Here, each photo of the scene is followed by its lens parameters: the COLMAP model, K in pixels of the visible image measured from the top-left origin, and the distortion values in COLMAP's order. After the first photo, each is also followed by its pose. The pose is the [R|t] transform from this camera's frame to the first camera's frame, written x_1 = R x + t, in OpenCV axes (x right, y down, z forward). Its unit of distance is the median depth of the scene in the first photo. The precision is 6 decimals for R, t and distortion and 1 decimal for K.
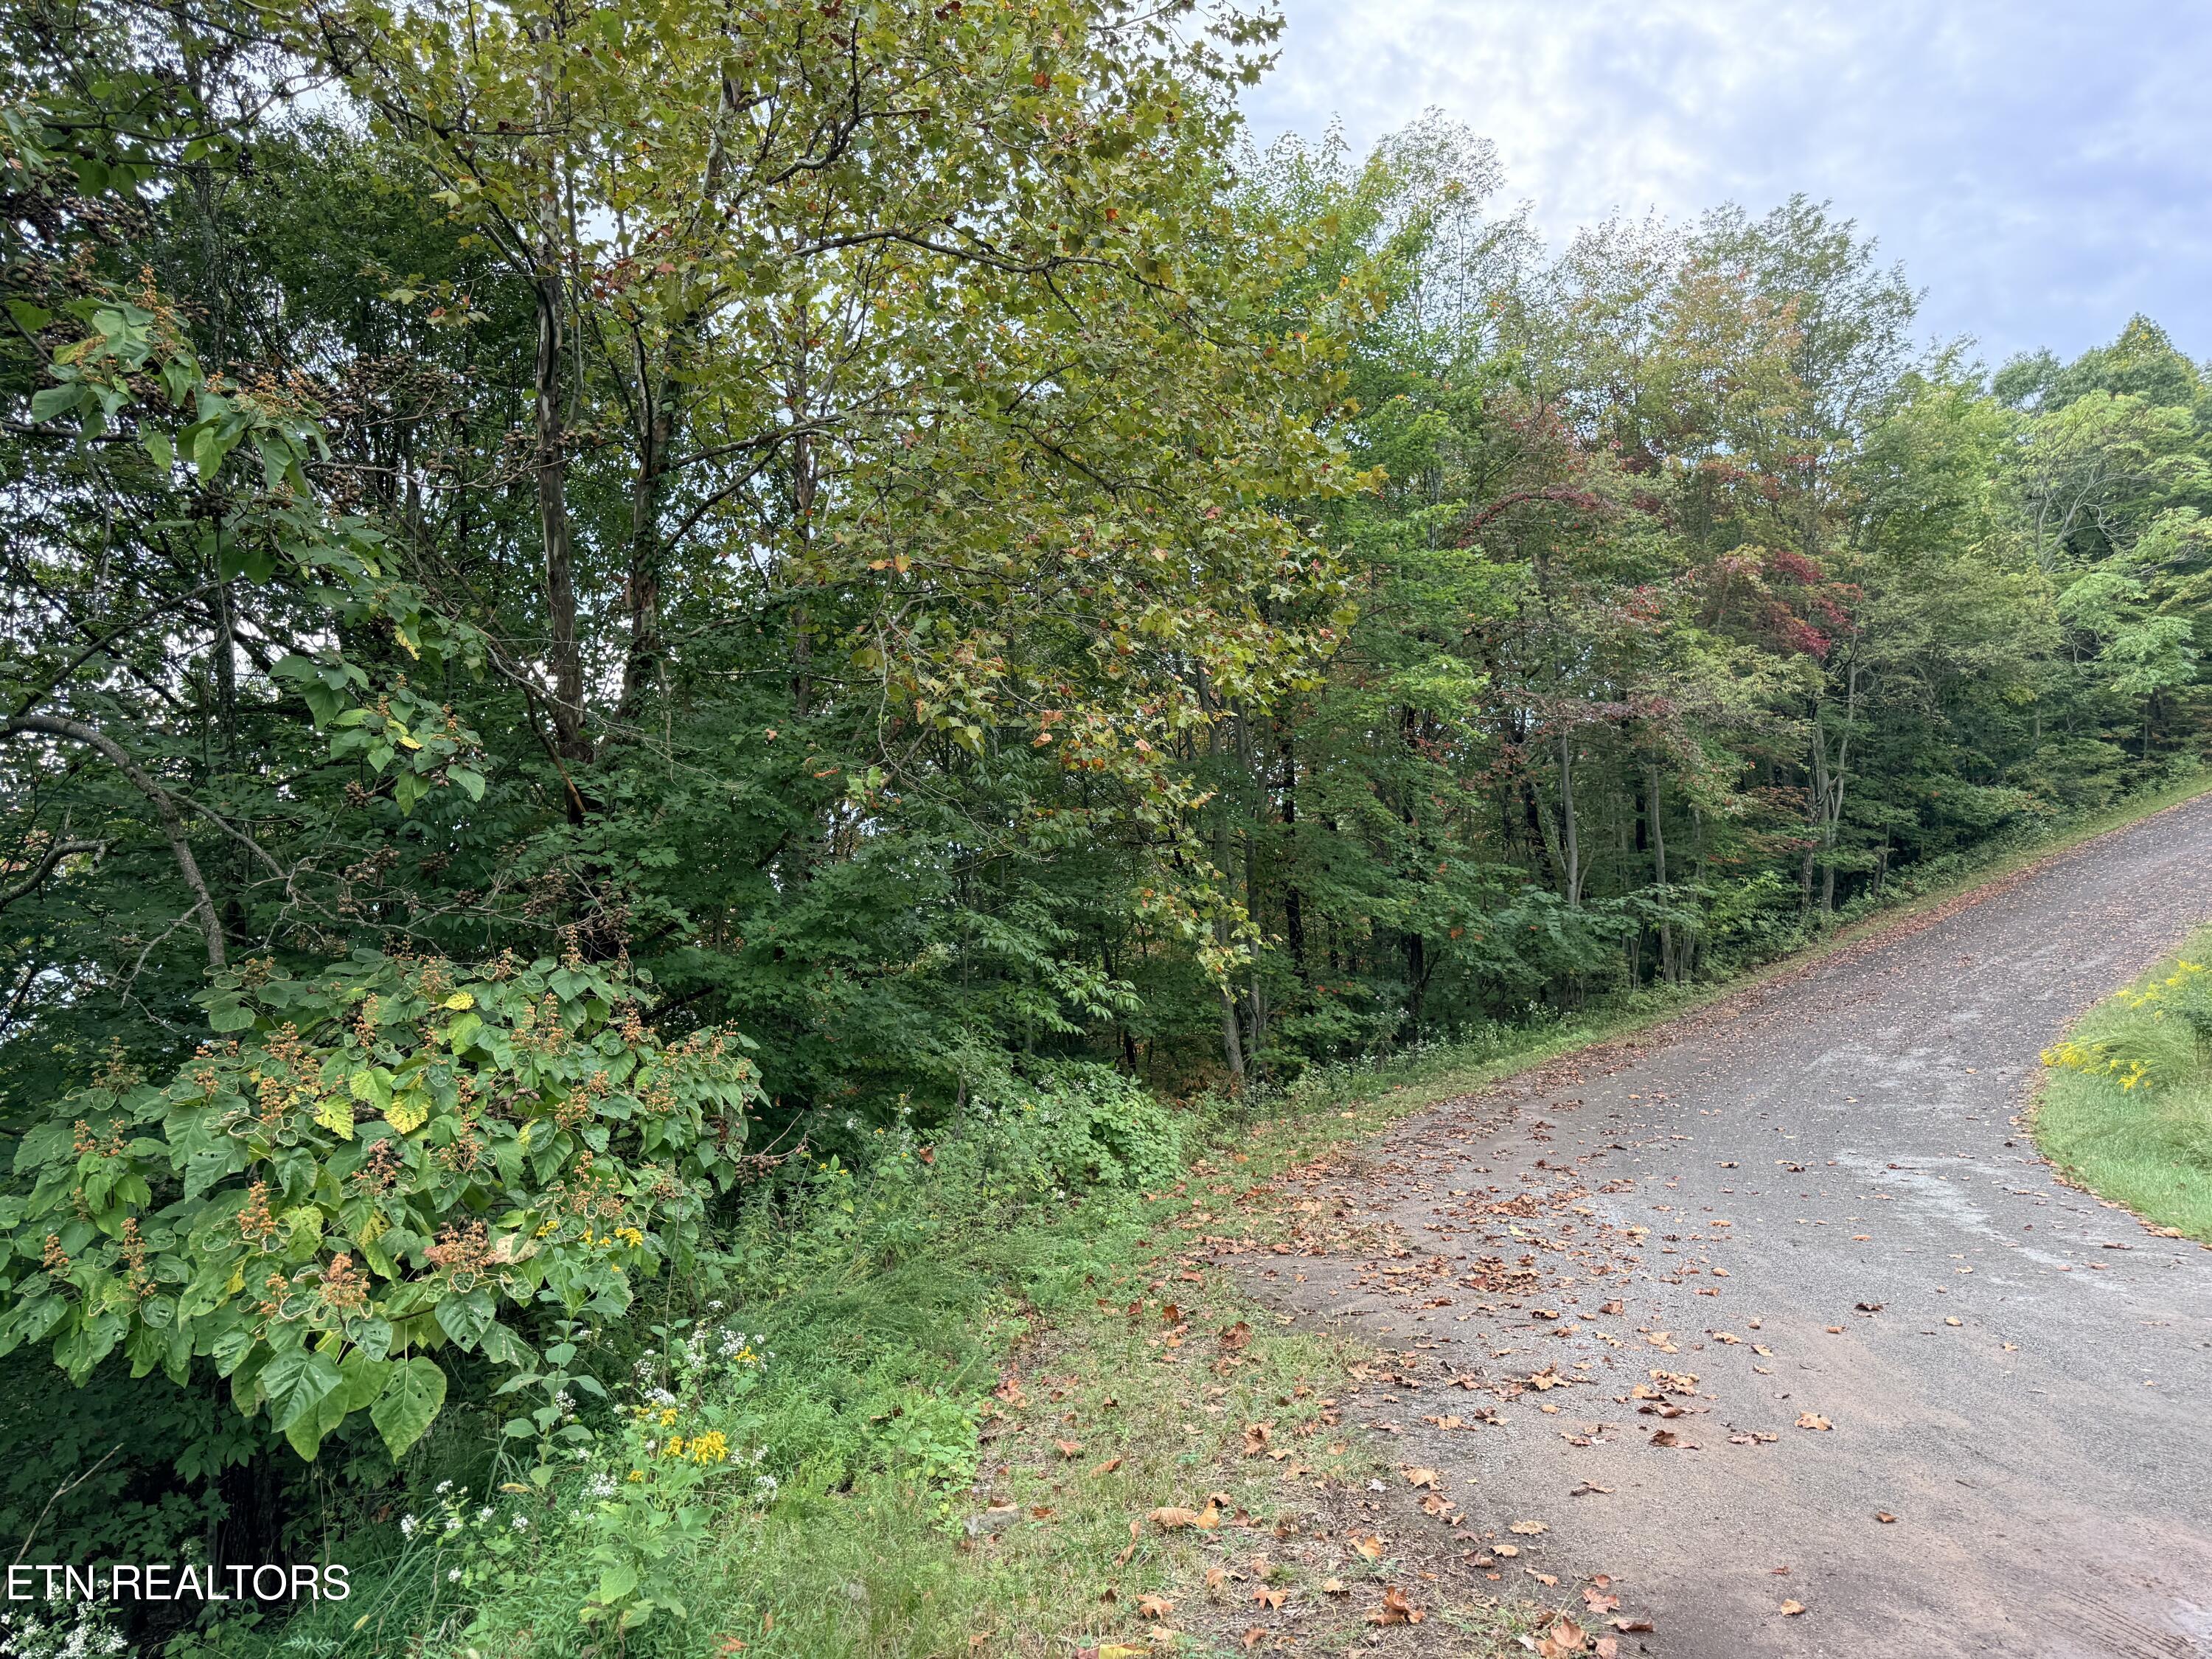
lens RADIAL K [[1553.8, 0, 1108.5], [0, 1553.8, 830.7], [0, 0, 1]] dist [0.000999, -0.004903]
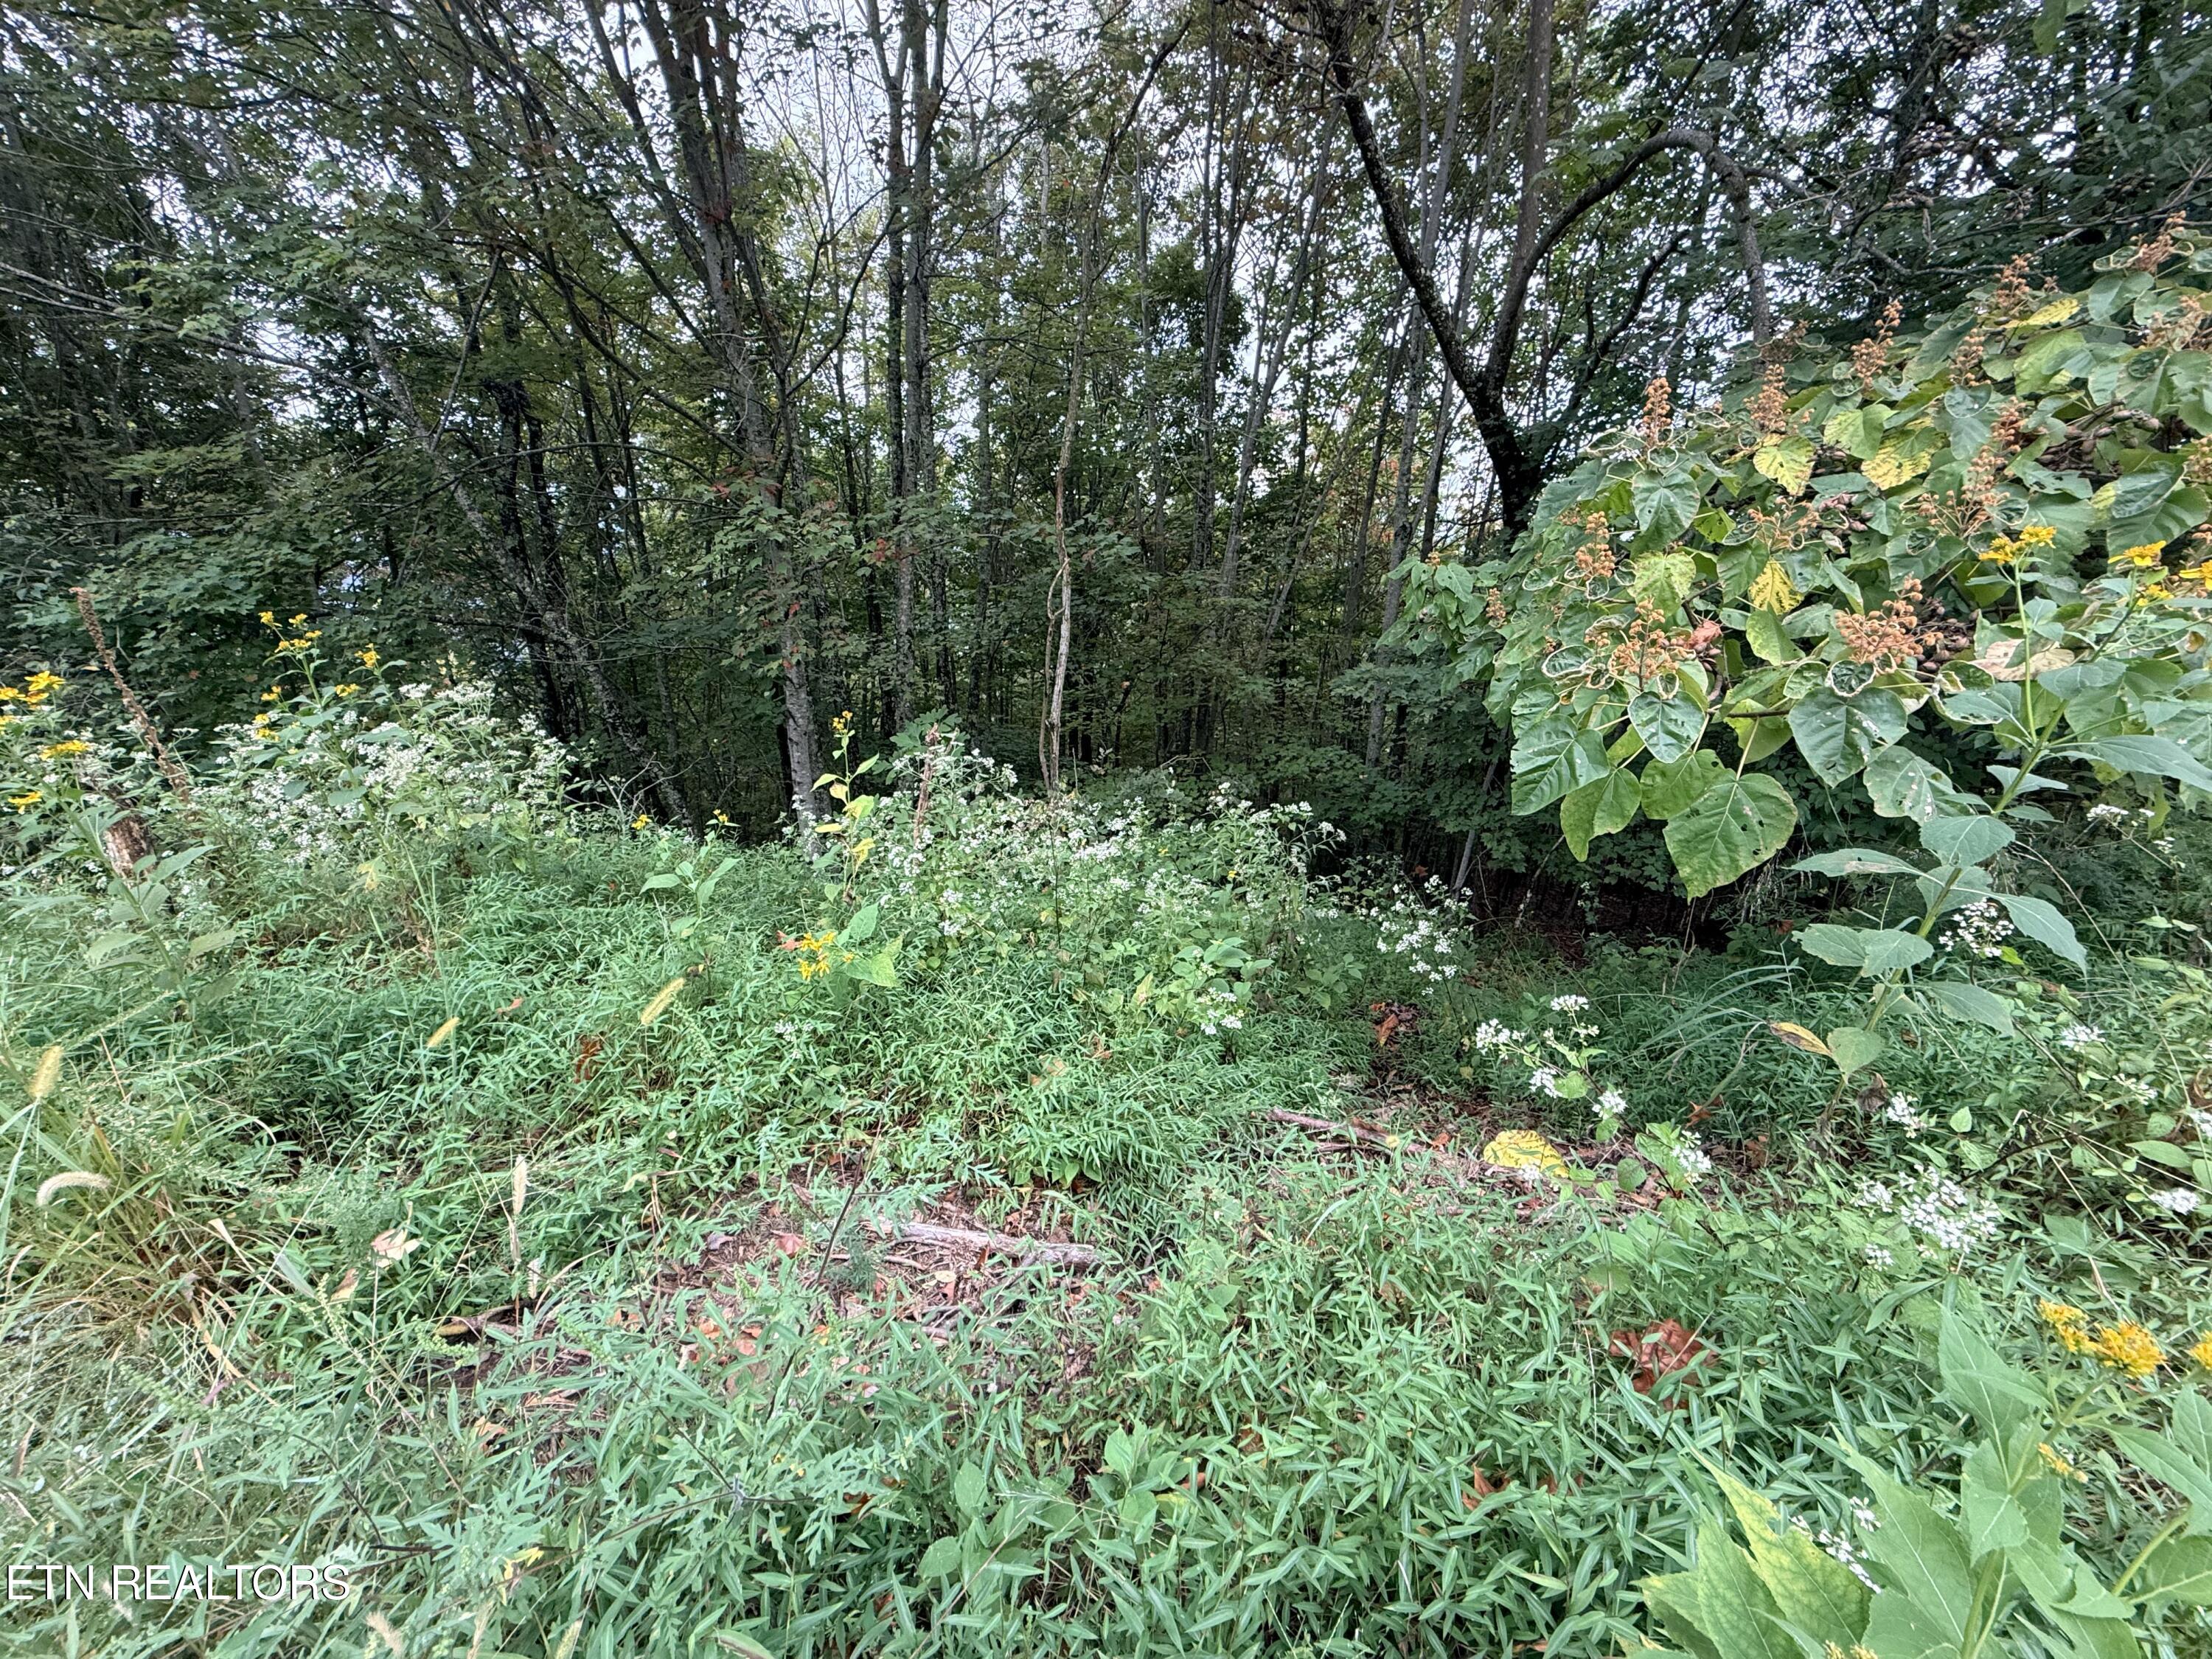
lens RADIAL K [[897.1, 0, 1111.5], [0, 897.1, 825.3], [0, 0, 1]] dist [-0.002856, -0.000272]
pose [[0.328790, 0.300561, -0.895299, -0.147098], [0.094477, 0.932782, 0.347839, 0.160343], [0.939666, -0.198951, 0.278293, 0.504924]]
